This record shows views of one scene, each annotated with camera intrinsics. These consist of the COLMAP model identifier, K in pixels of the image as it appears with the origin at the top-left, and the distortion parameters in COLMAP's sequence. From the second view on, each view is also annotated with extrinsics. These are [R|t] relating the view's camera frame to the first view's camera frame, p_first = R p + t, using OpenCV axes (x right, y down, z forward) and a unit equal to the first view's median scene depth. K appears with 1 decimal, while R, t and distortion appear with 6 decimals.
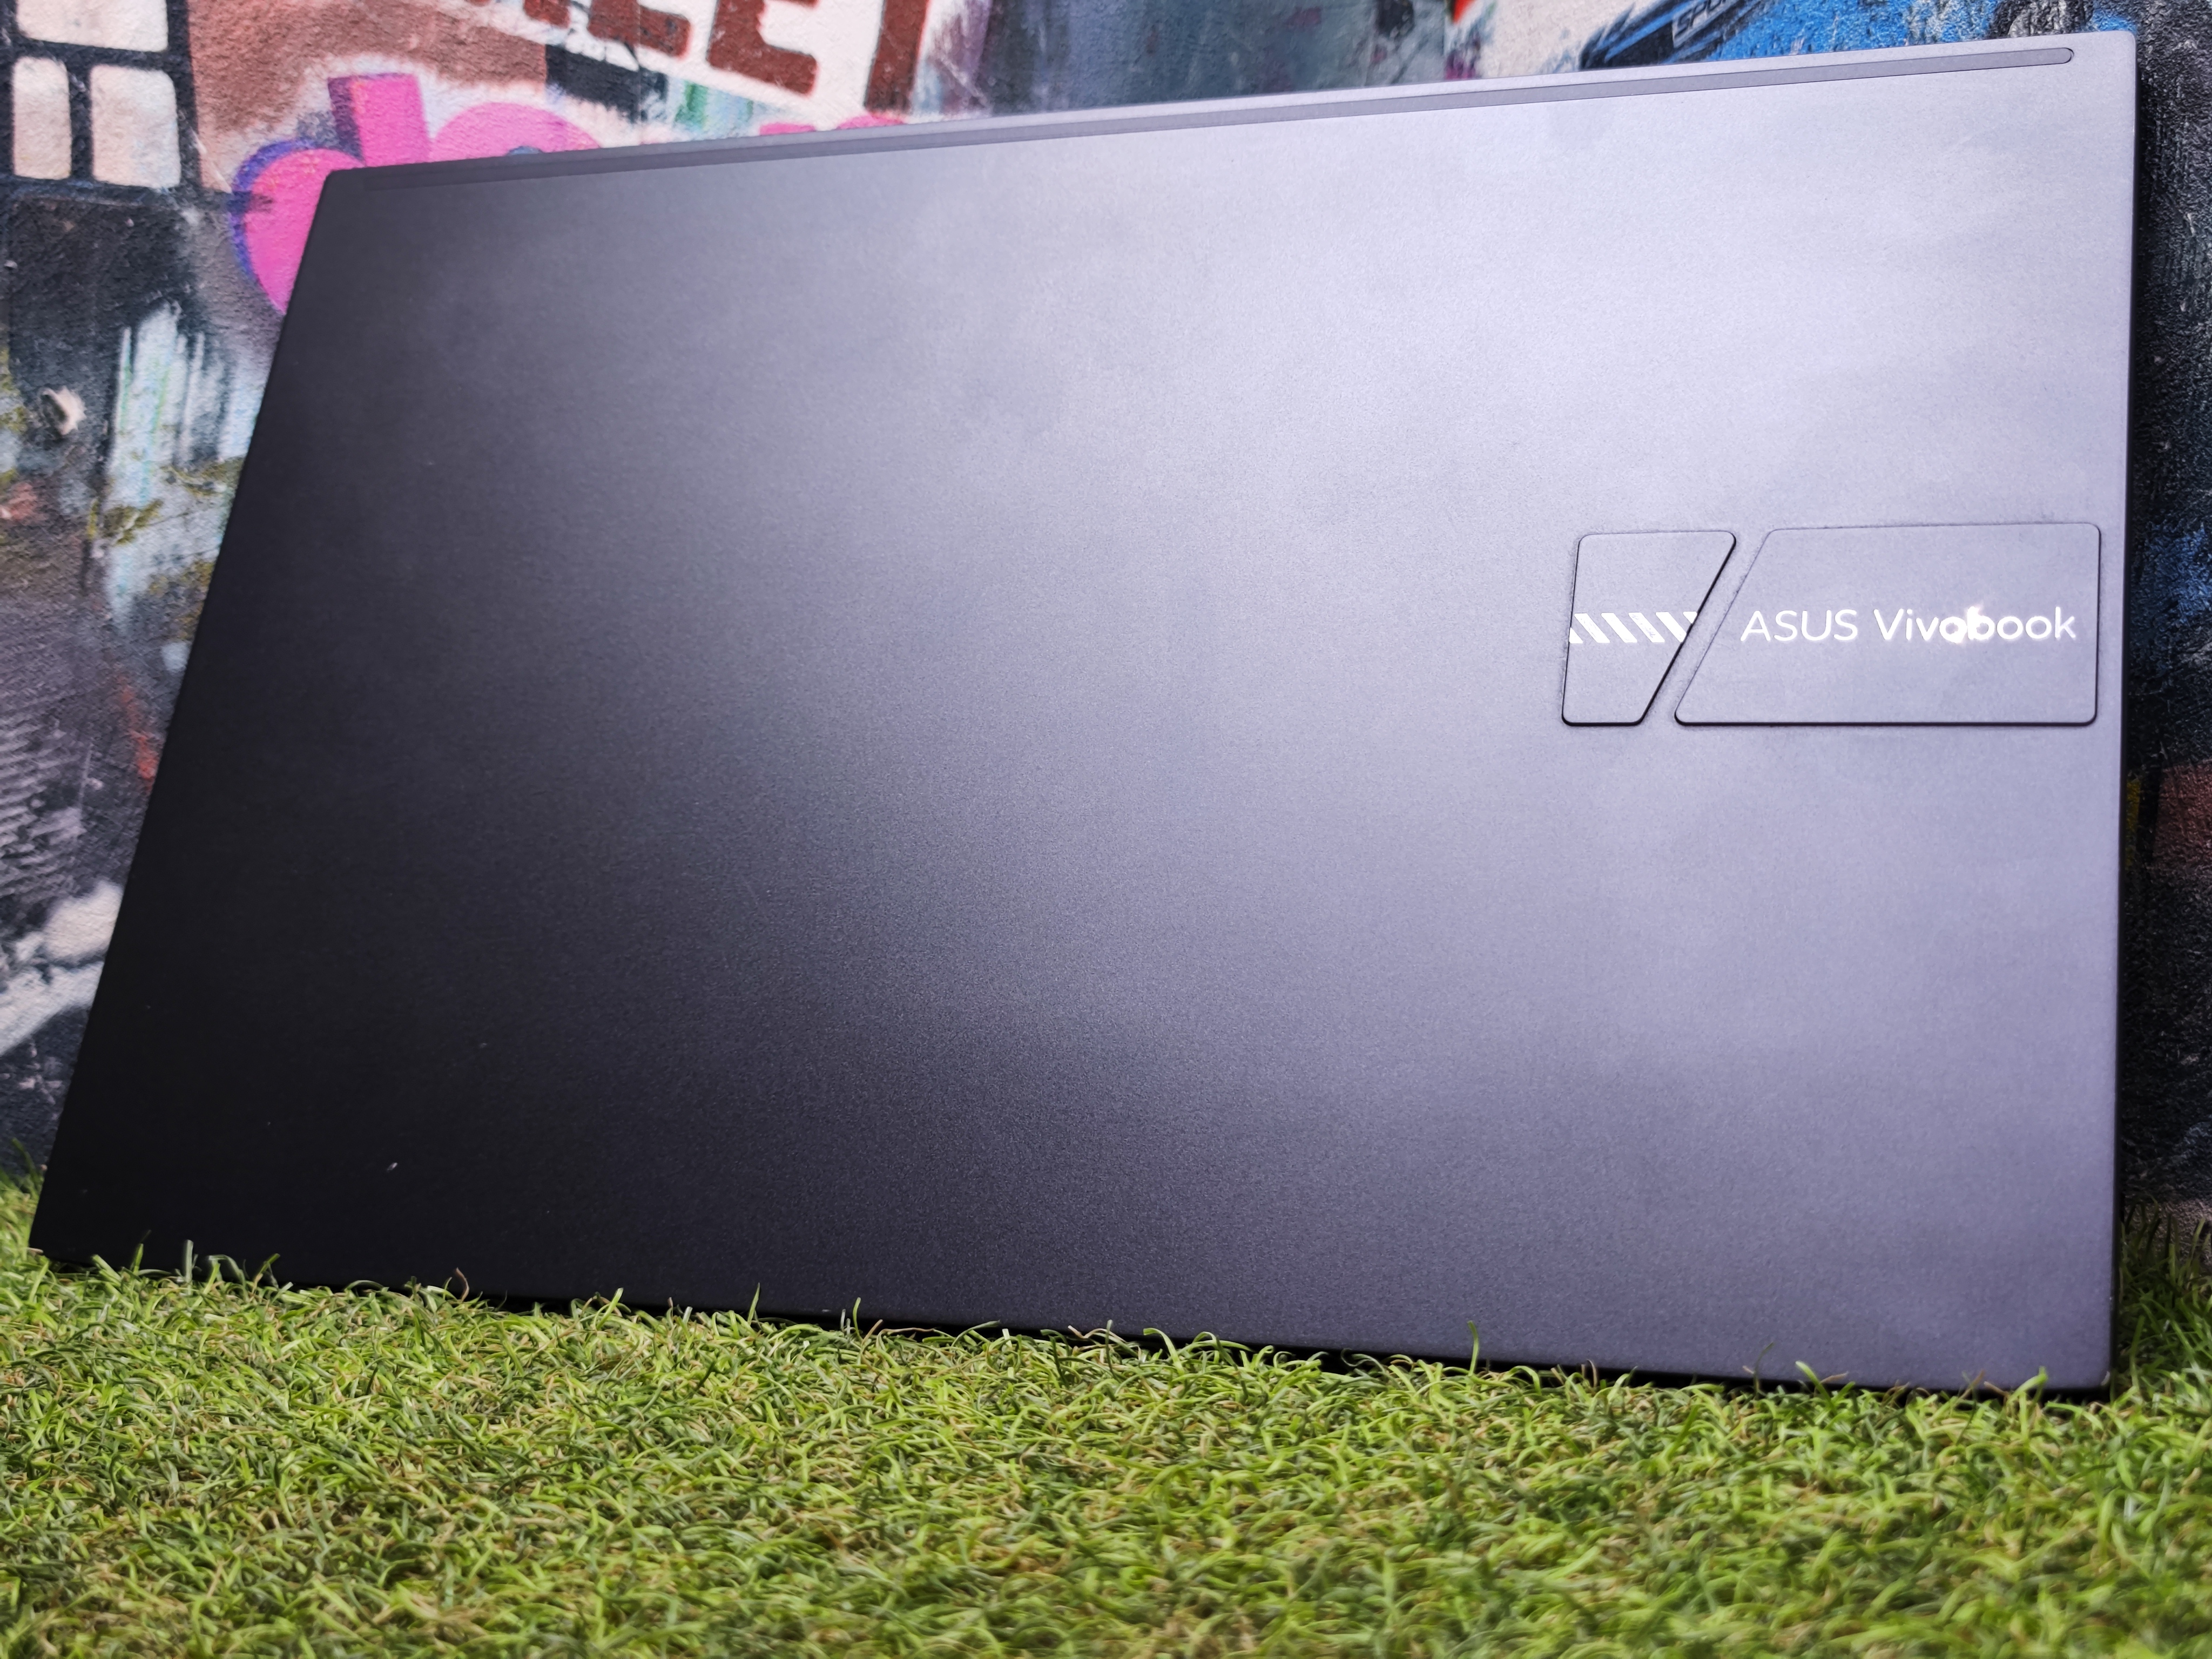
lens RADIAL K [[3068.8, 0, 1116.8], [0, 3068.8, 780.0], [0, 0, 1]] dist [0.002949, 0.000000]
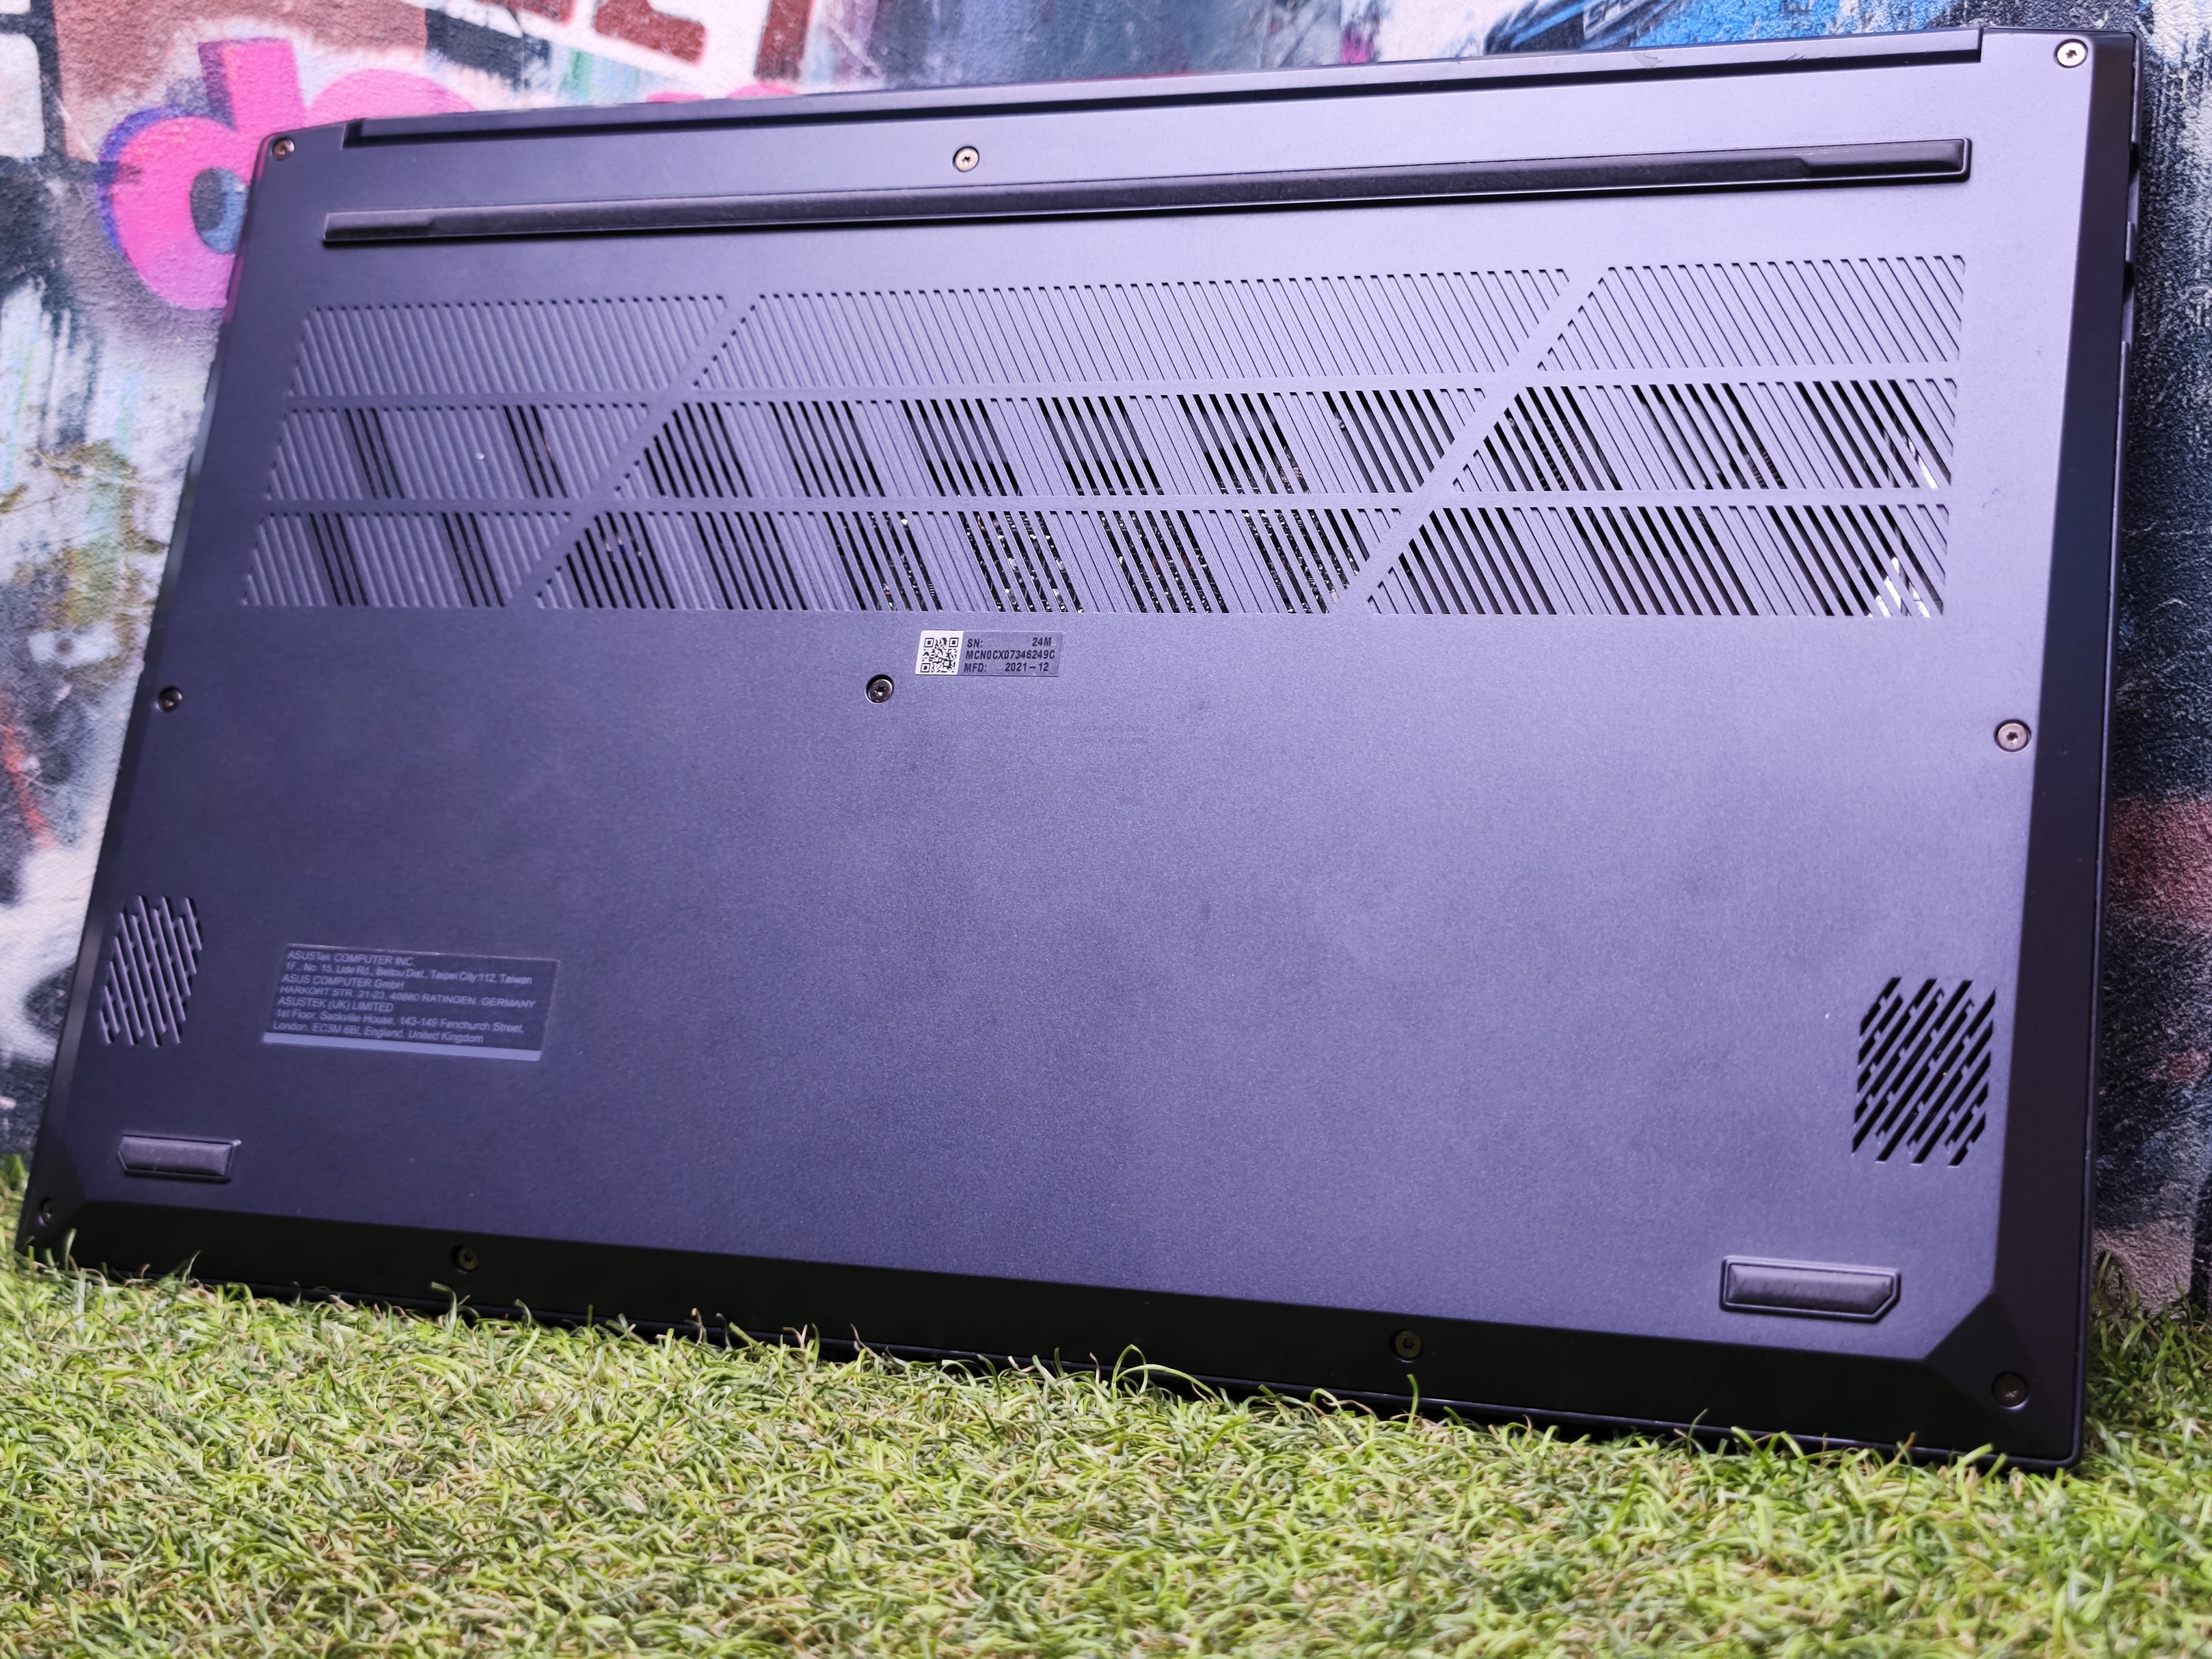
lens RADIAL K [[3068.8, 0, 1107.1], [0, 3068.8, 811.2], [0, 0, 1]] dist [0.002949, 0.000000]
pose [[0.998072, 0.006053, 0.061768, -0.032496], [-0.009262, 0.998614, 0.051805, -0.042532], [-0.061368, -0.052278, 0.996745, 0.014325]]
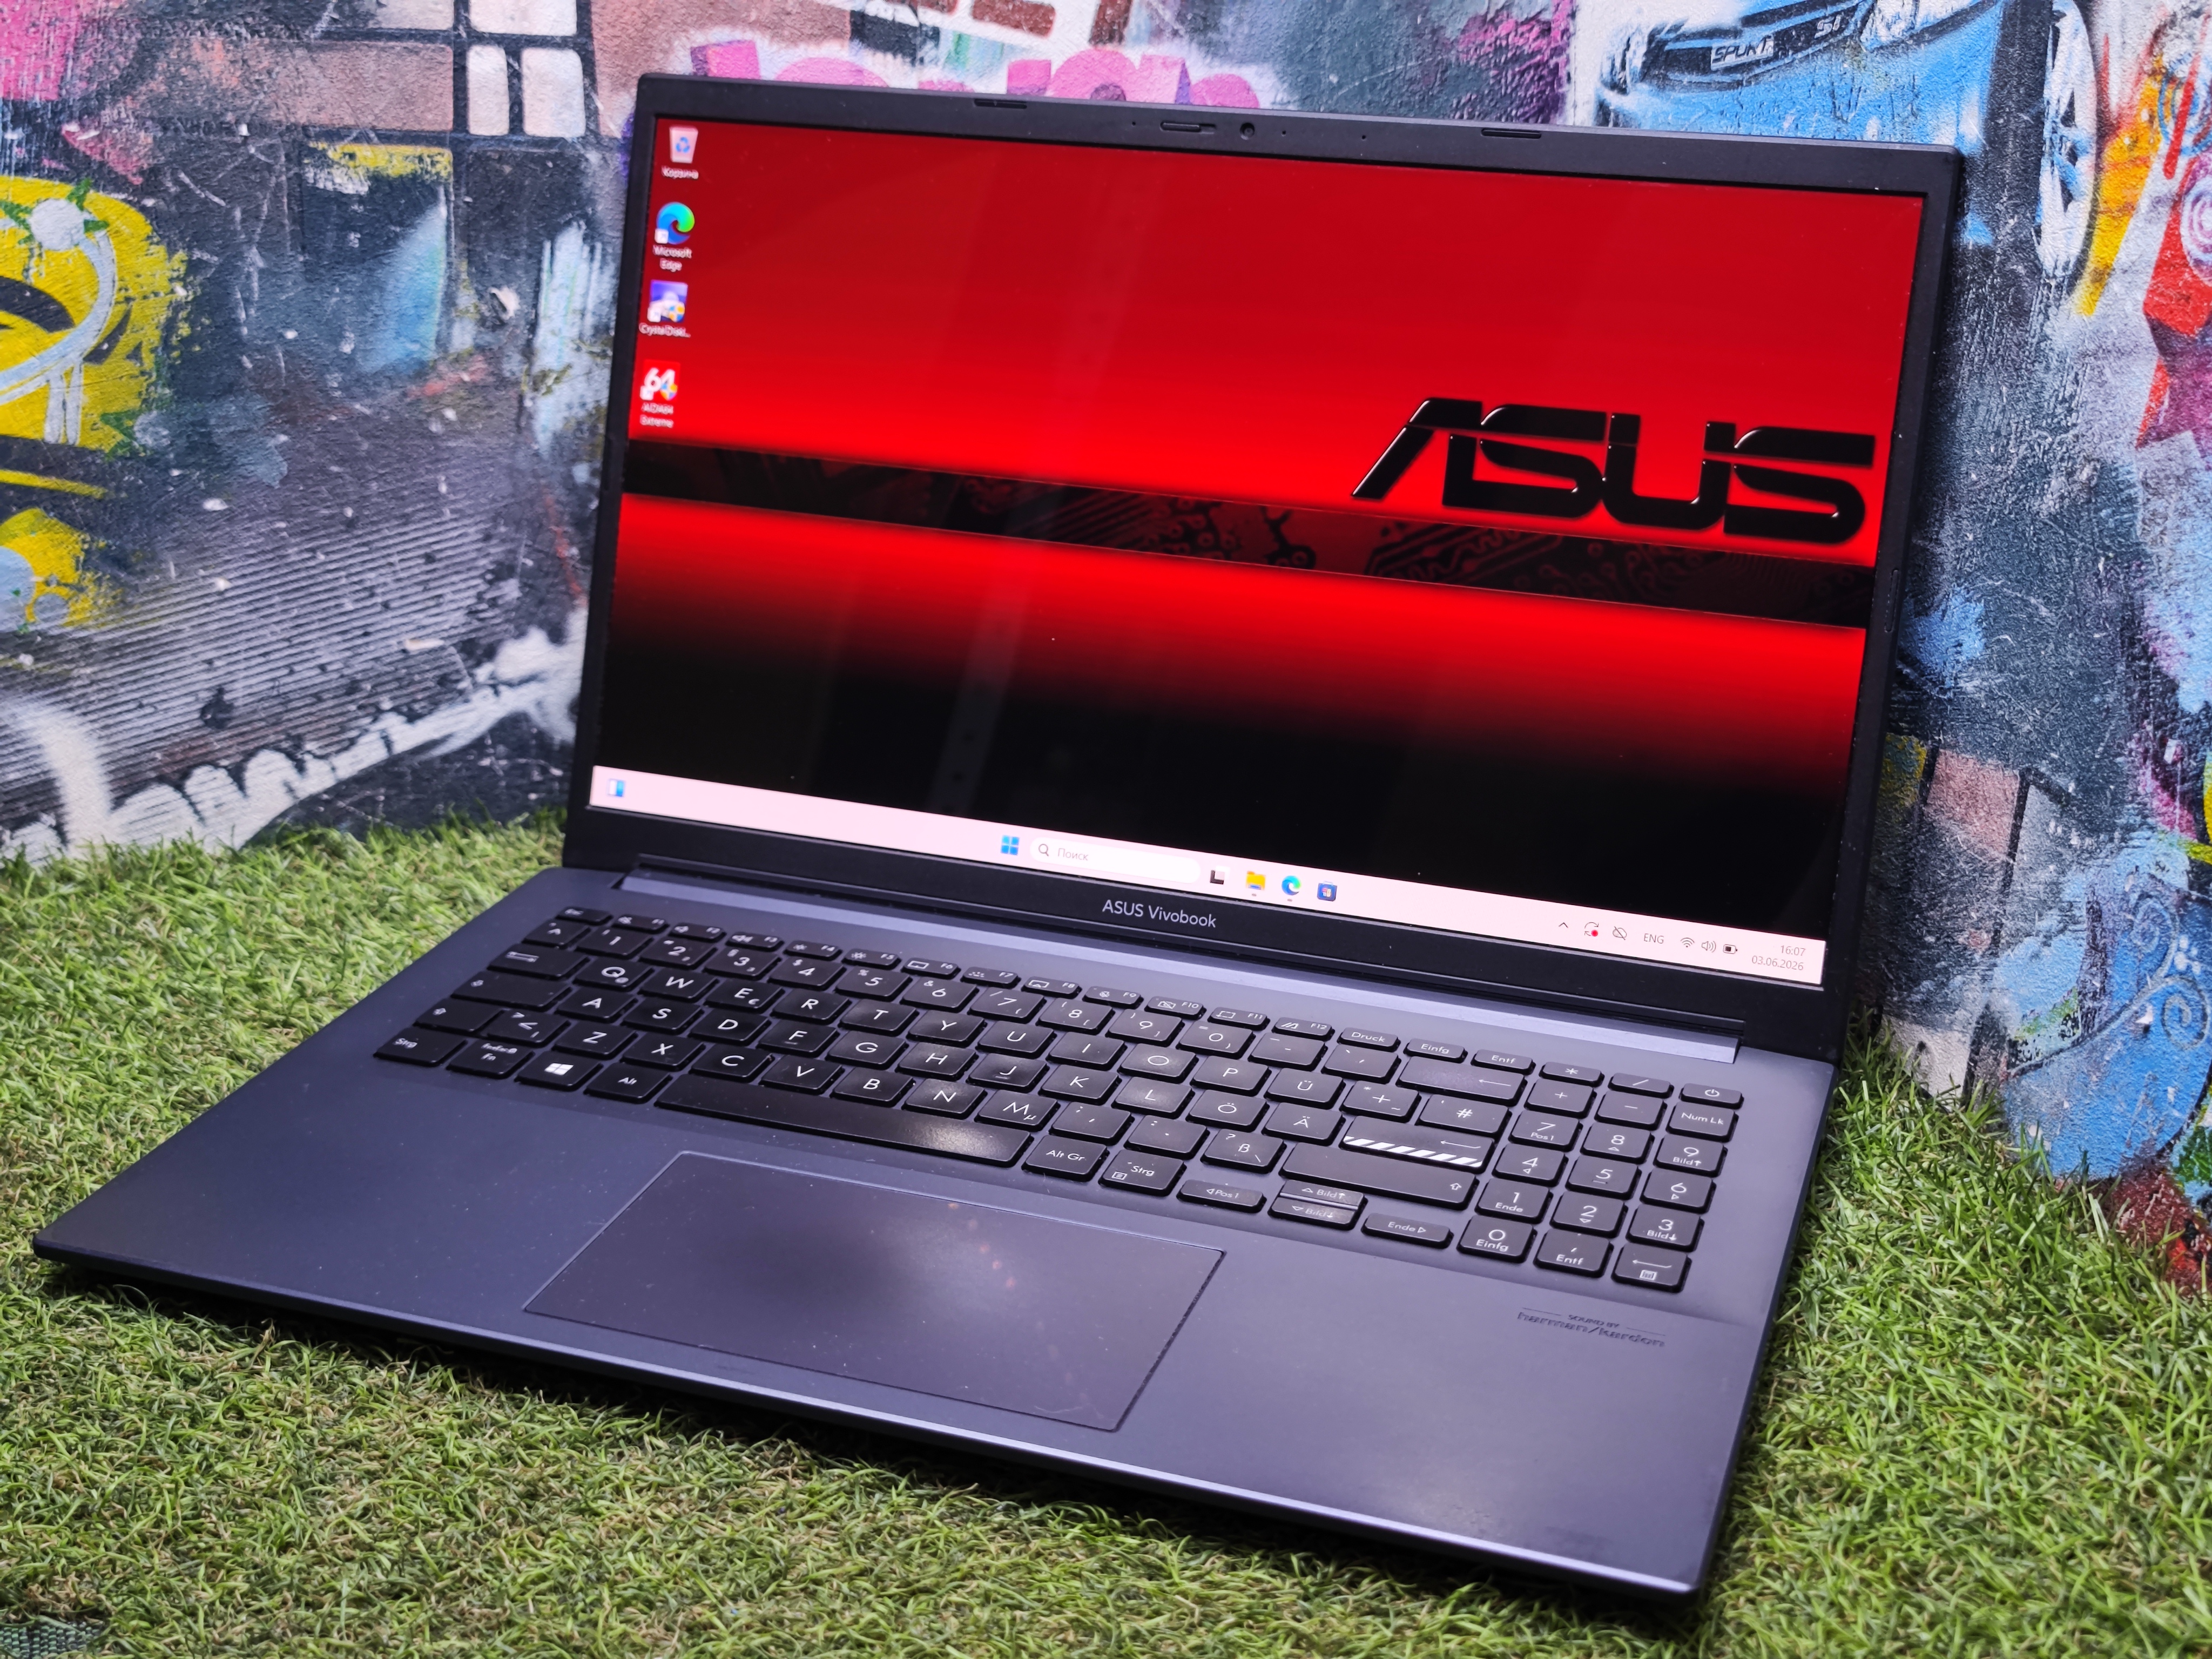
lens RADIAL K [[3068.8, 0, 1042.6], [0, 3068.8, 812.3], [0, 0, 1]] dist [0.002949, 0.000000]
pose [[0.993751, 0.075586, -0.082135, 0.032883], [-0.046632, 0.949672, 0.309756, -0.345689], [0.101414, -0.303991, 0.947262, -0.371404]]
